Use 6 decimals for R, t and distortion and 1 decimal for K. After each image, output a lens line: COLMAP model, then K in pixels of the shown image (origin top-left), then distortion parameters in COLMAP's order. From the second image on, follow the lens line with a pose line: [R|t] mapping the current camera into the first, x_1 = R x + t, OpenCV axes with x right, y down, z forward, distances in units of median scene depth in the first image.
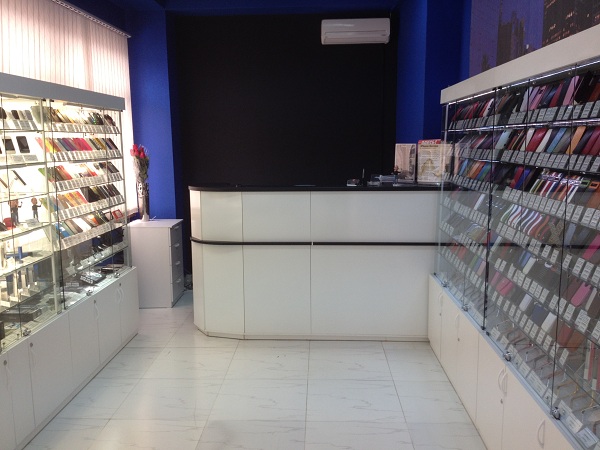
lens RADIAL K [[560.0, 0, 298.7], [0, 560.0, 226.4], [0, 0, 1]] dist [0.009977, -0.019588]
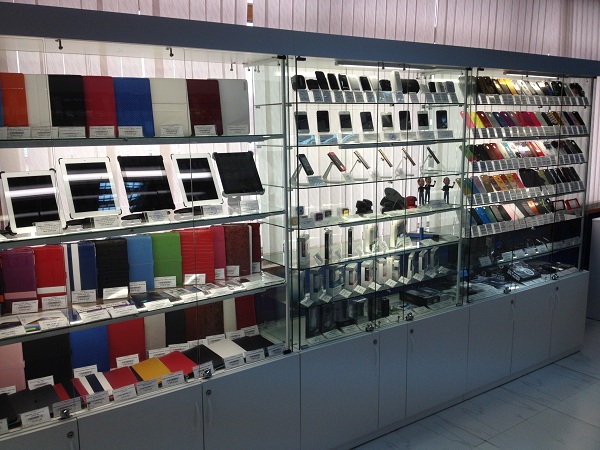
lens RADIAL K [[560.0, 0, 298.7], [0, 560.0, 226.4], [0, 0, 1]] dist [0.009977, -0.019588]
pose [[0.602822, 0.129426, -0.787309, 0.105293], [-0.103888, 0.991088, 0.083381, -0.019151], [0.791084, 0.031527, 0.610895, 0.210570]]
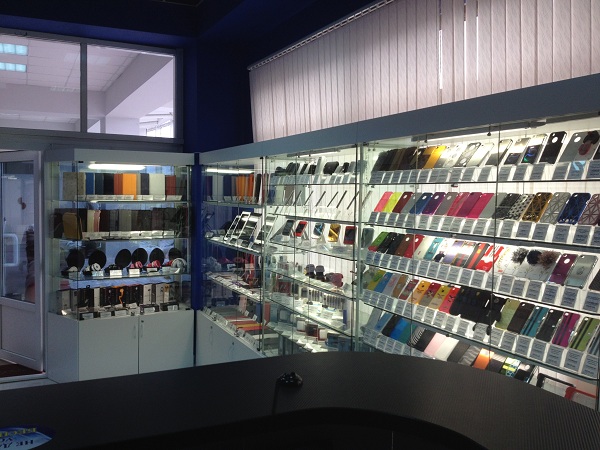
lens RADIAL K [[560.0, 0, 298.7], [0, 560.0, 226.4], [0, 0, 1]] dist [0.009977, -0.019588]
pose [[-0.872055, 0.052015, -0.486636, 0.006401], [-0.057209, 0.976685, 0.206913, -0.234811], [0.486053, 0.208279, -0.848748, 1.426430]]
